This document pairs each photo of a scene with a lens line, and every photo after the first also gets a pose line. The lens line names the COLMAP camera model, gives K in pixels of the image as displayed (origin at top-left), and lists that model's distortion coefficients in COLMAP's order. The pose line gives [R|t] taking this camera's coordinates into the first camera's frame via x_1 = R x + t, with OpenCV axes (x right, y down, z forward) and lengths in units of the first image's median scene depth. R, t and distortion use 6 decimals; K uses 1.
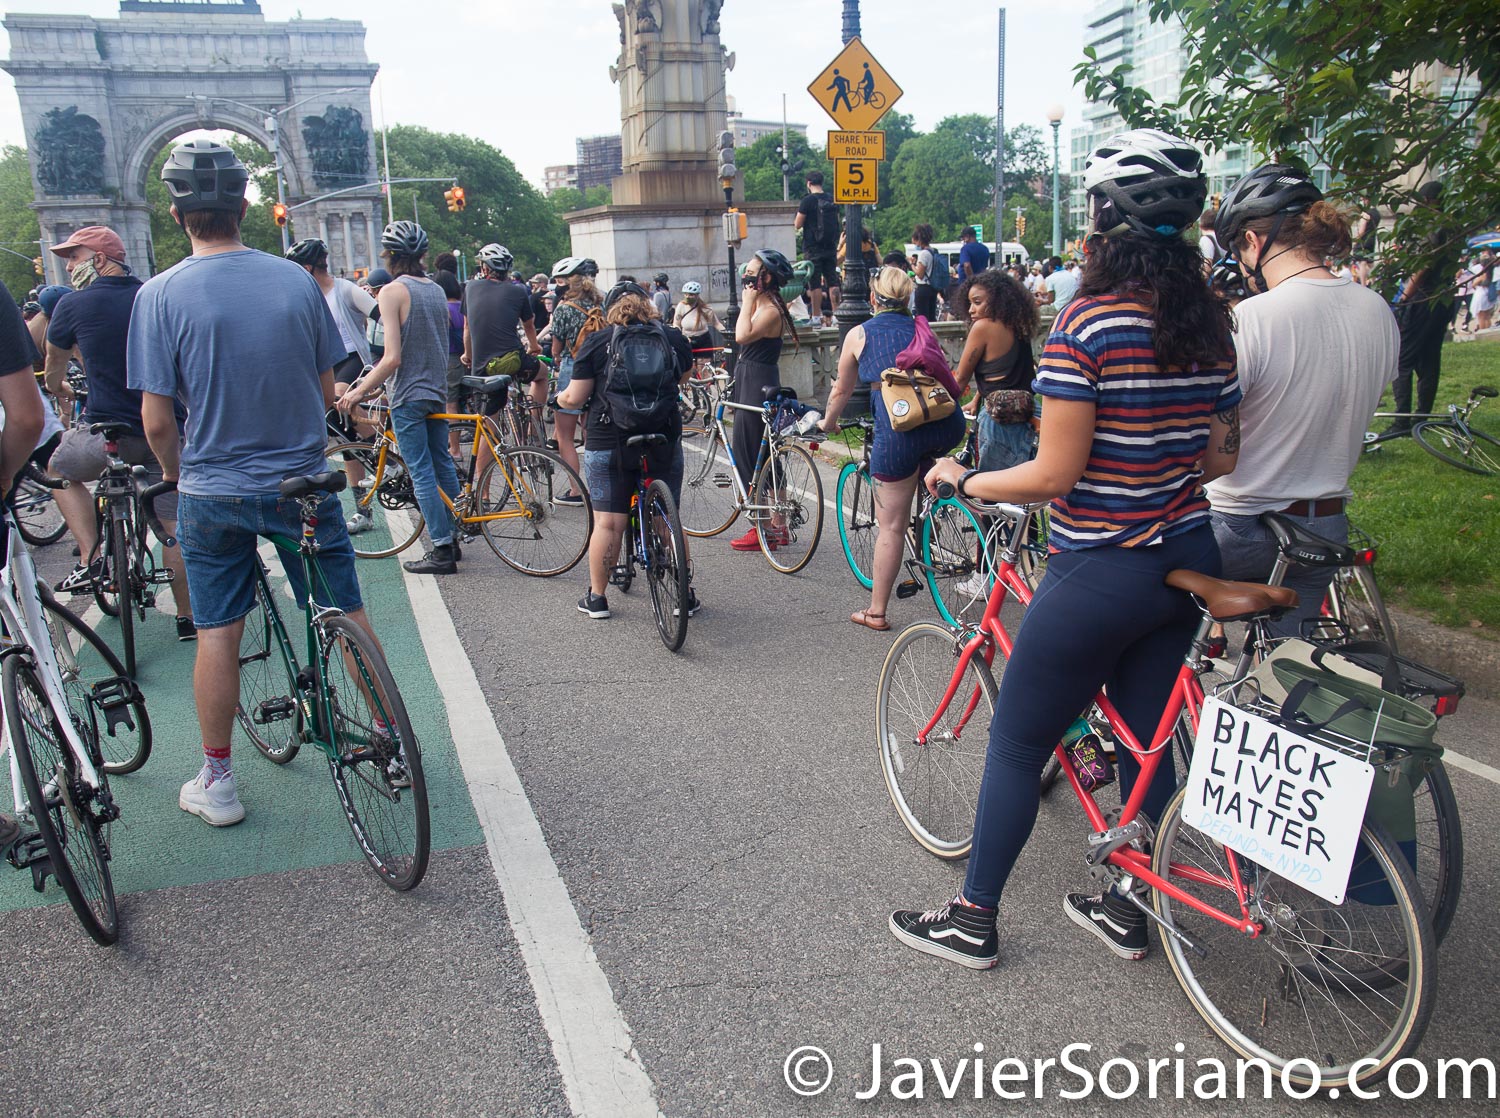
lens RADIAL K [[1177.6, 0, 748.1], [0, 1177.6, 568.8], [0, 0, 1]] dist [-0.118794, 0.084774]
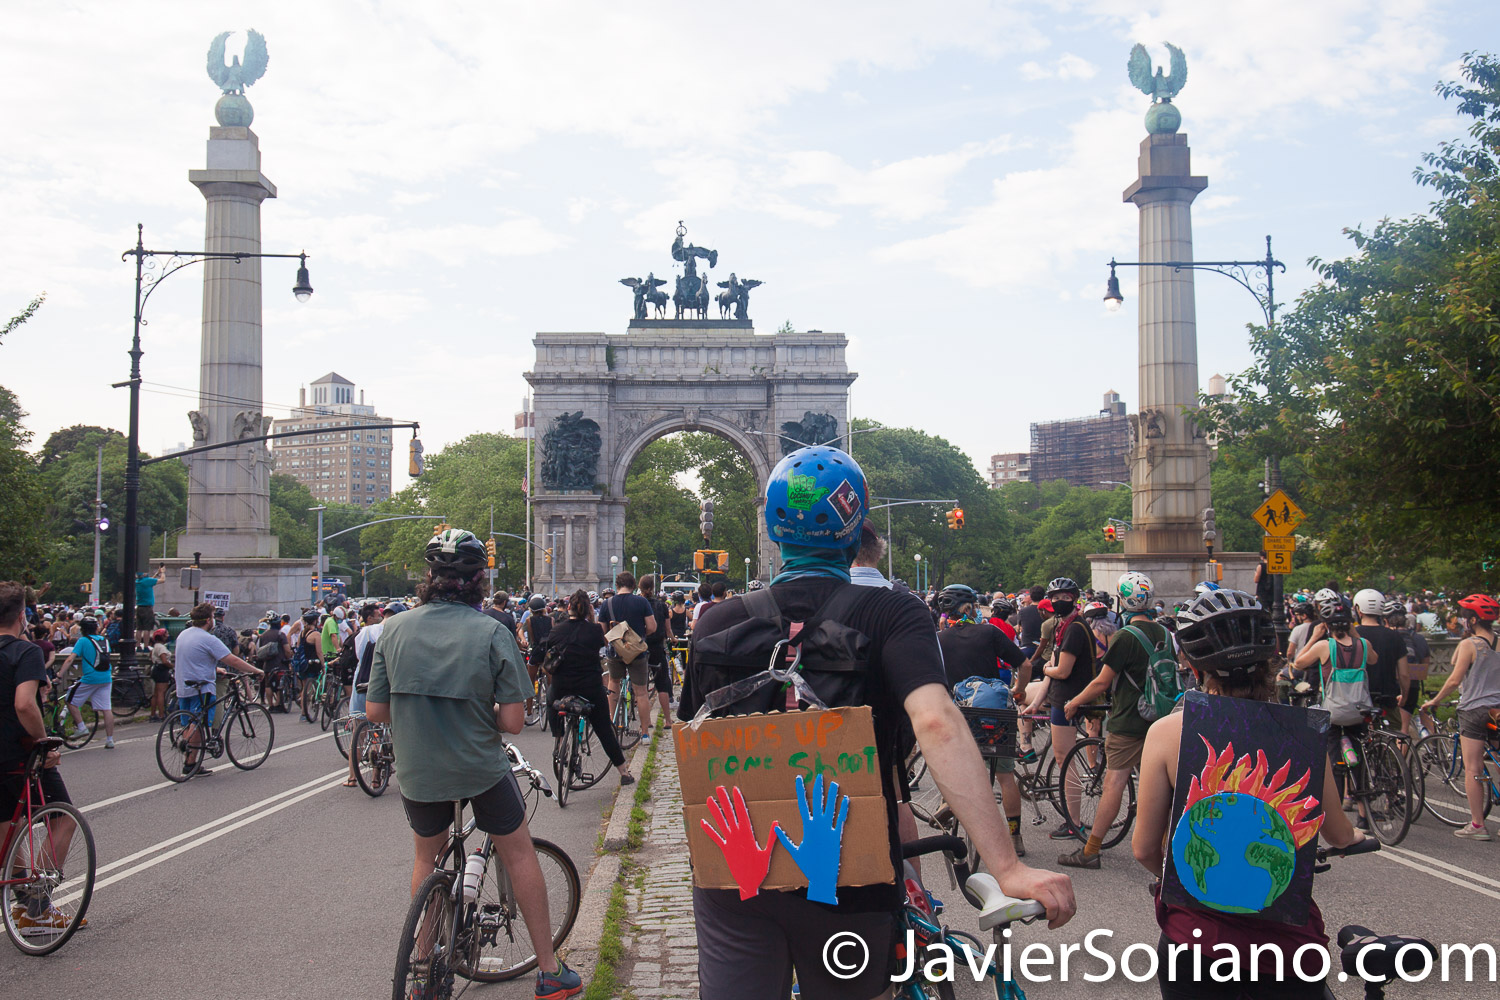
lens RADIAL K [[1496.8, 0, 750.0], [0, 1496.8, 500.0], [0, 0, 1]] dist [-0.014183, -0.005487]
pose [[0.949912, 0.014896, -0.312161, 0.004762], [-0.106019, 0.954990, -0.277046, 0.049330], [0.293984, 0.296265, 0.908736, -0.219963]]
